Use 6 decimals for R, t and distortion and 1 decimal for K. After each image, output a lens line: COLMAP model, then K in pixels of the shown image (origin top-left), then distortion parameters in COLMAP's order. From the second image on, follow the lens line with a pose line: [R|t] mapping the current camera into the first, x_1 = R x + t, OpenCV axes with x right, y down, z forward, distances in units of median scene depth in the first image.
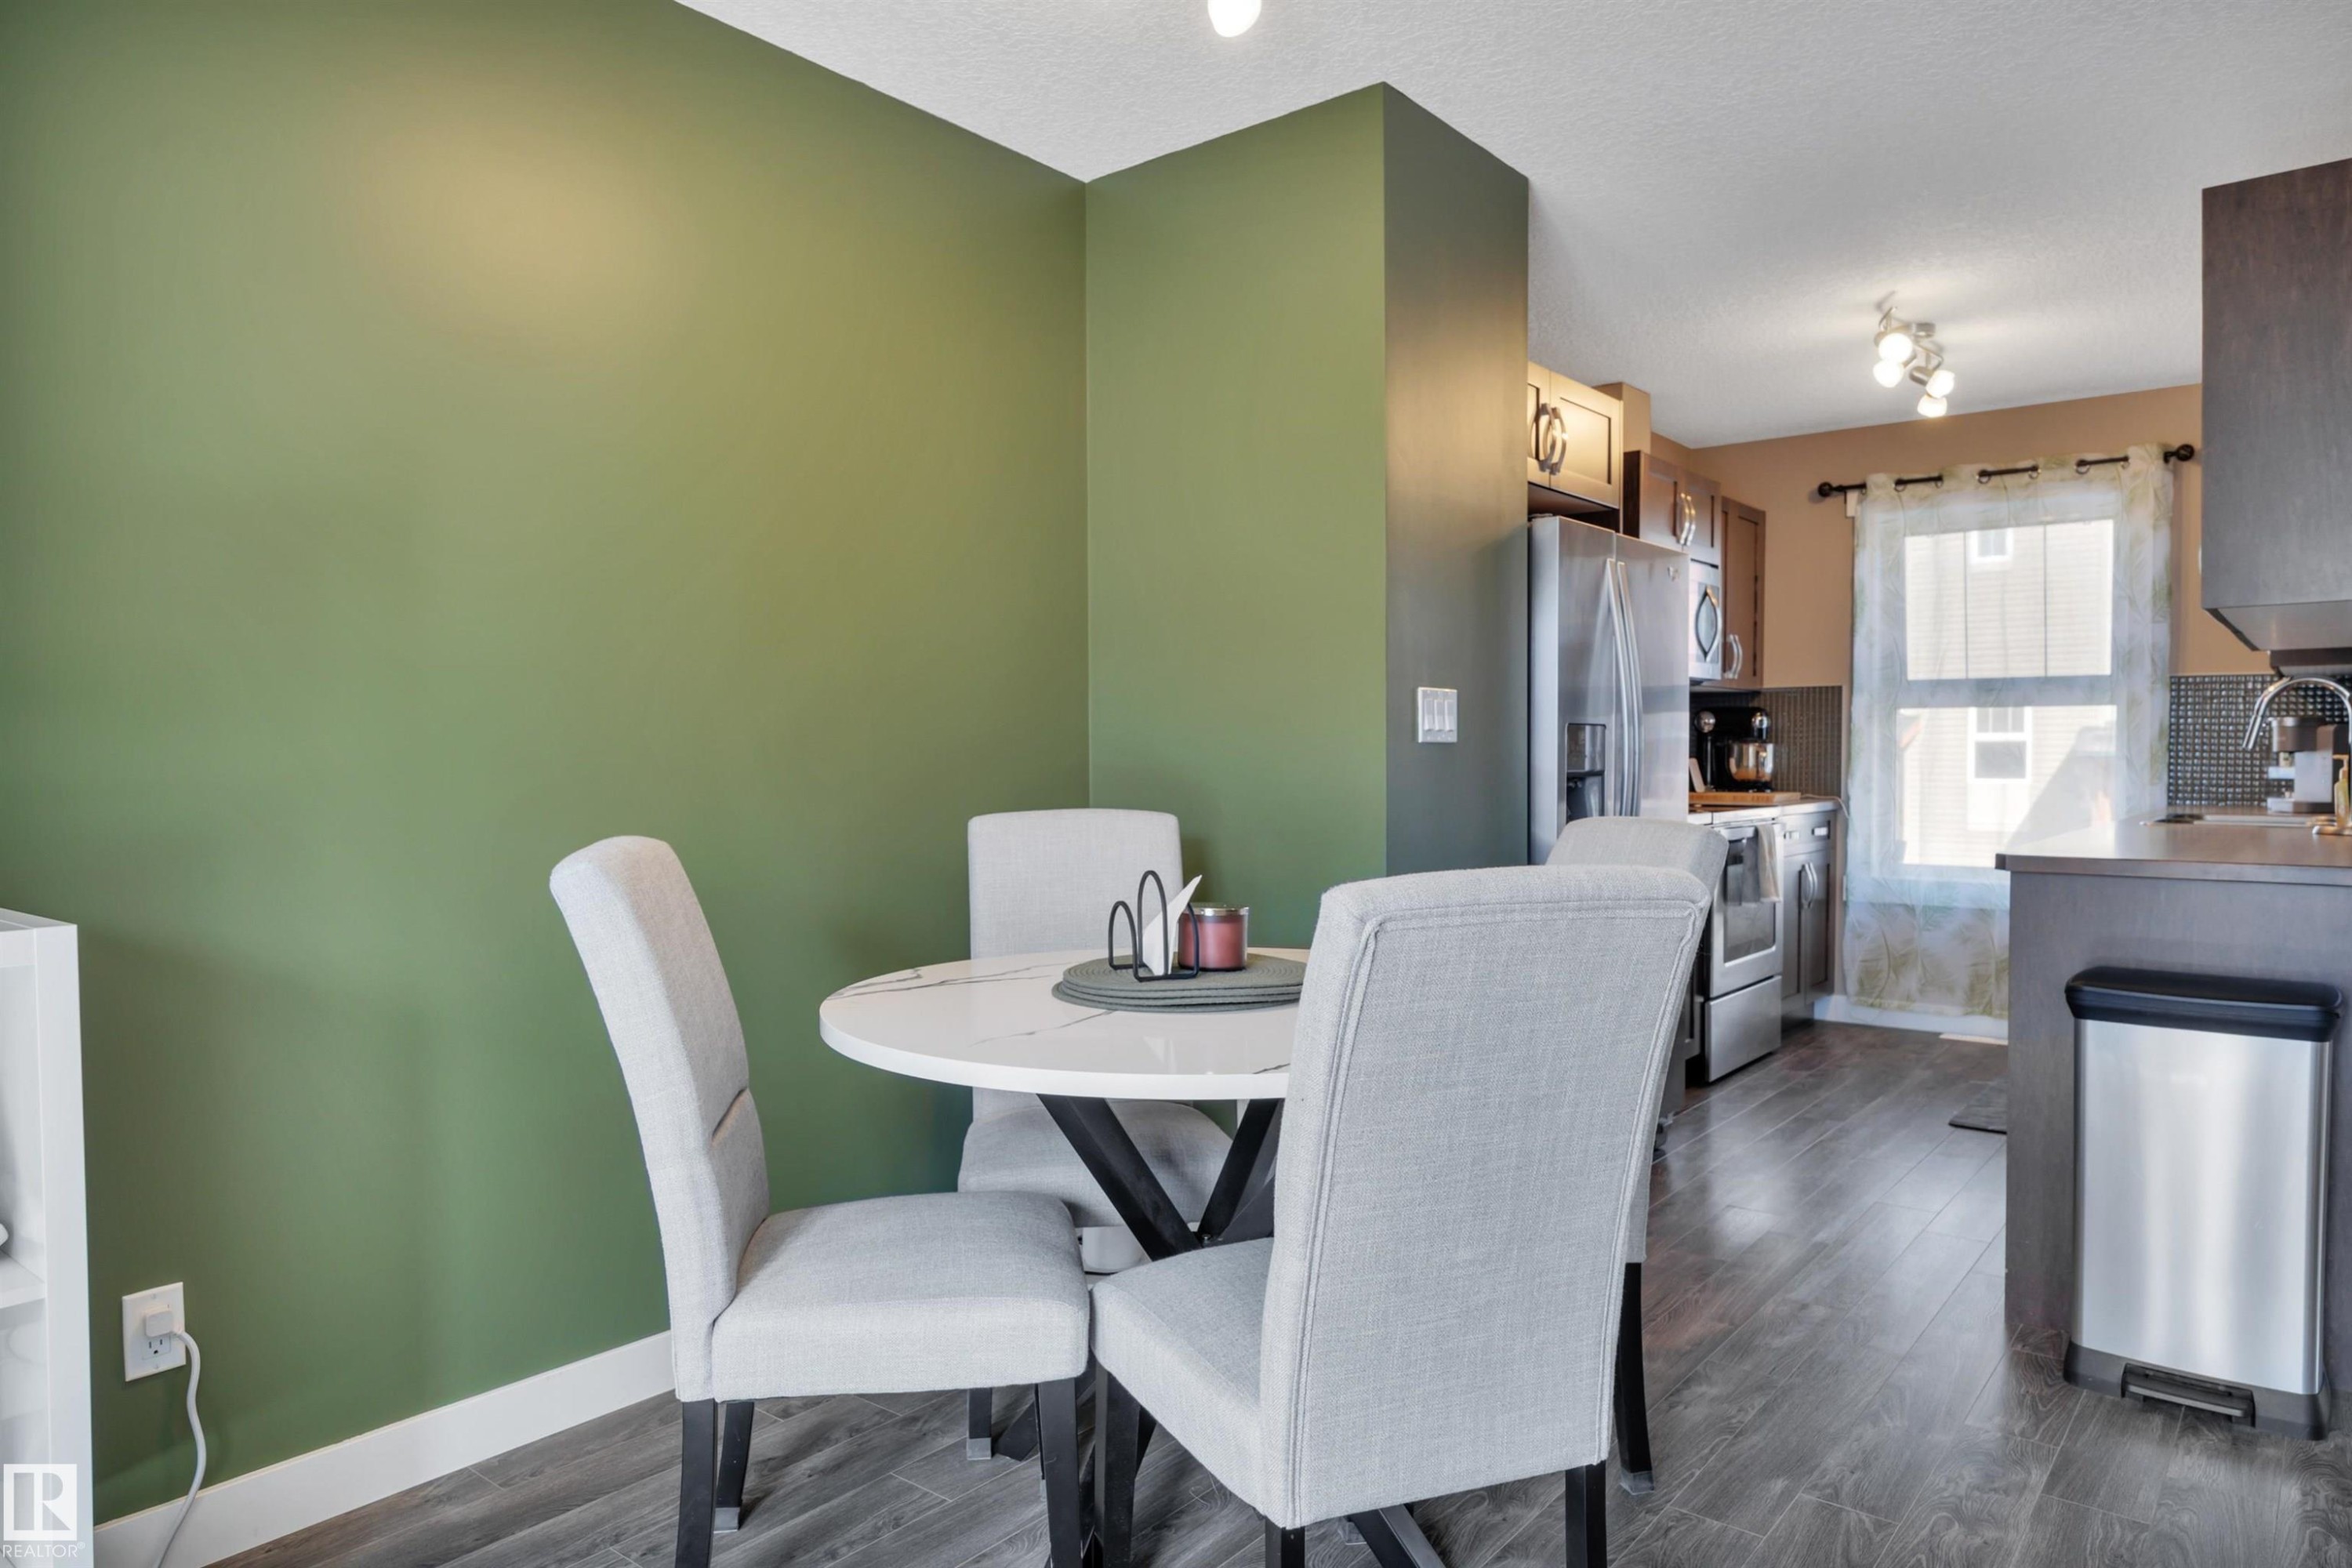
lens RADIAL K [[1352.4, 0, 1259.2], [0, 1352.4, 779.8], [0, 0, 1]] dist [0.000381, -0.000317]
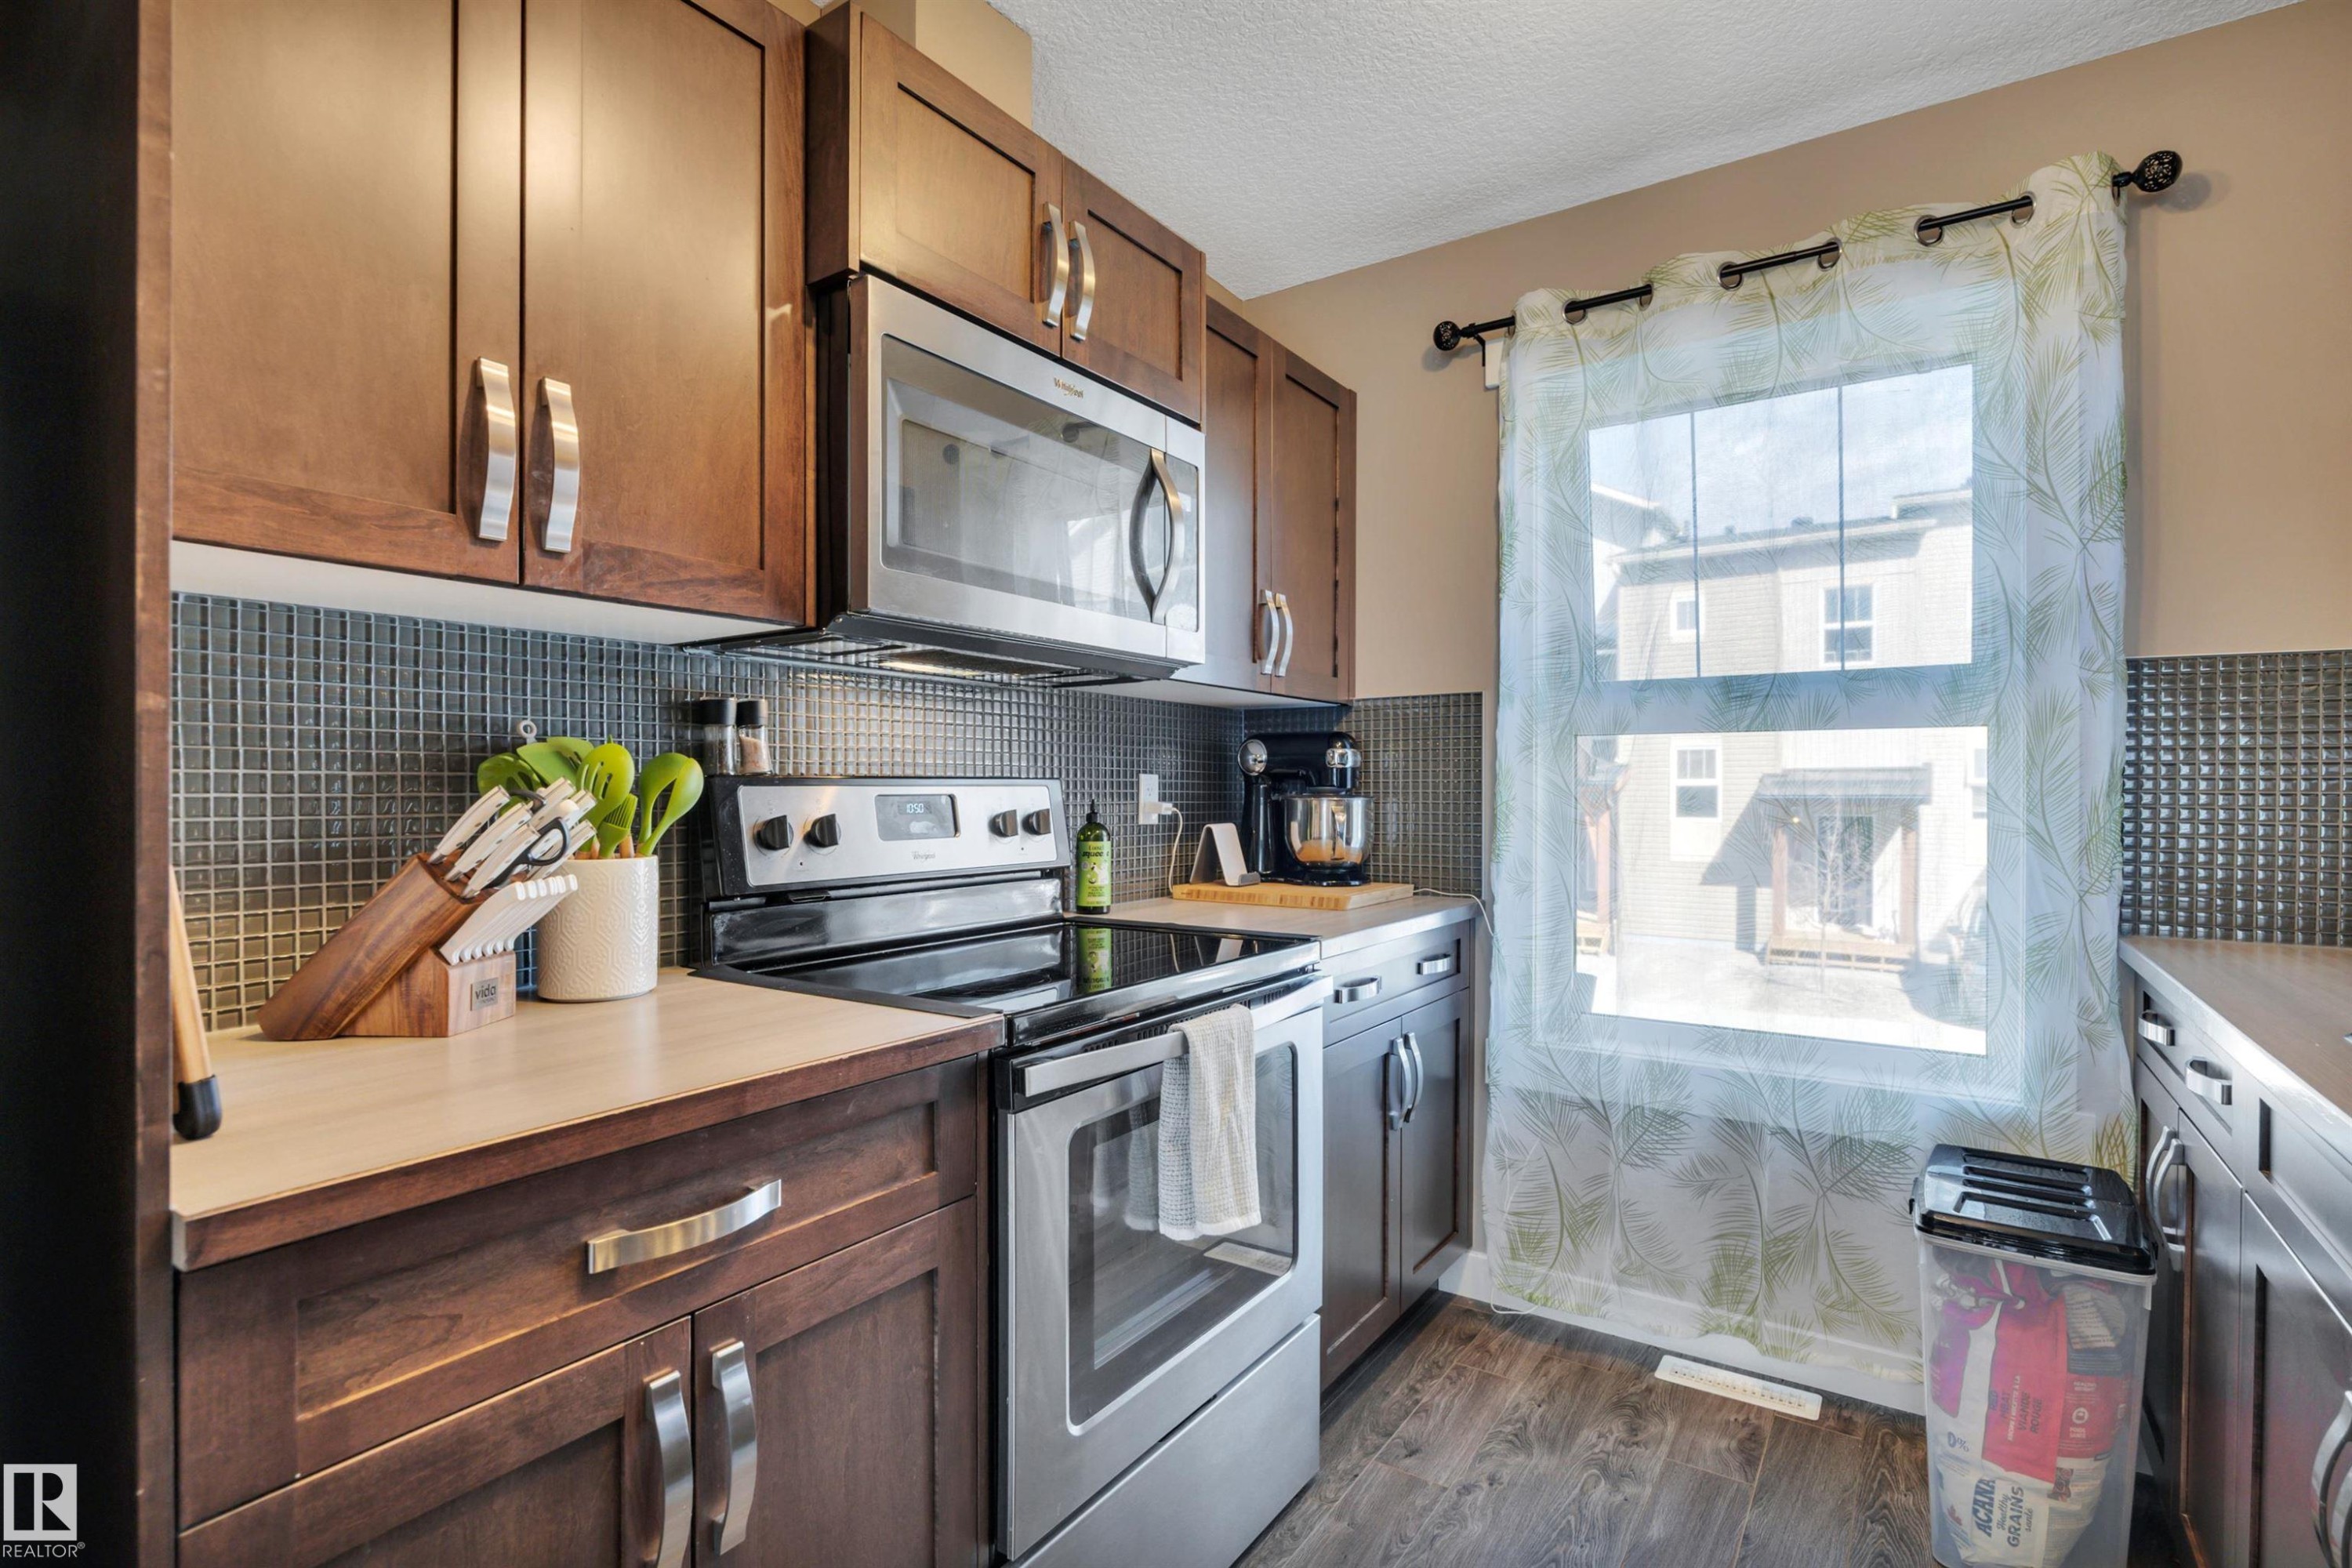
lens RADIAL K [[1116.2, 0, 1176.0], [0, 1116.2, 784.0], [0, 0, 1]] dist [-0.018387, 0.001354]
pose [[0.997734, 0.003453, 0.067196, 0.289408], [-0.001539, 0.999592, -0.028520, -0.020091], [-0.067267, 0.028351, 0.997332, 0.581911]]
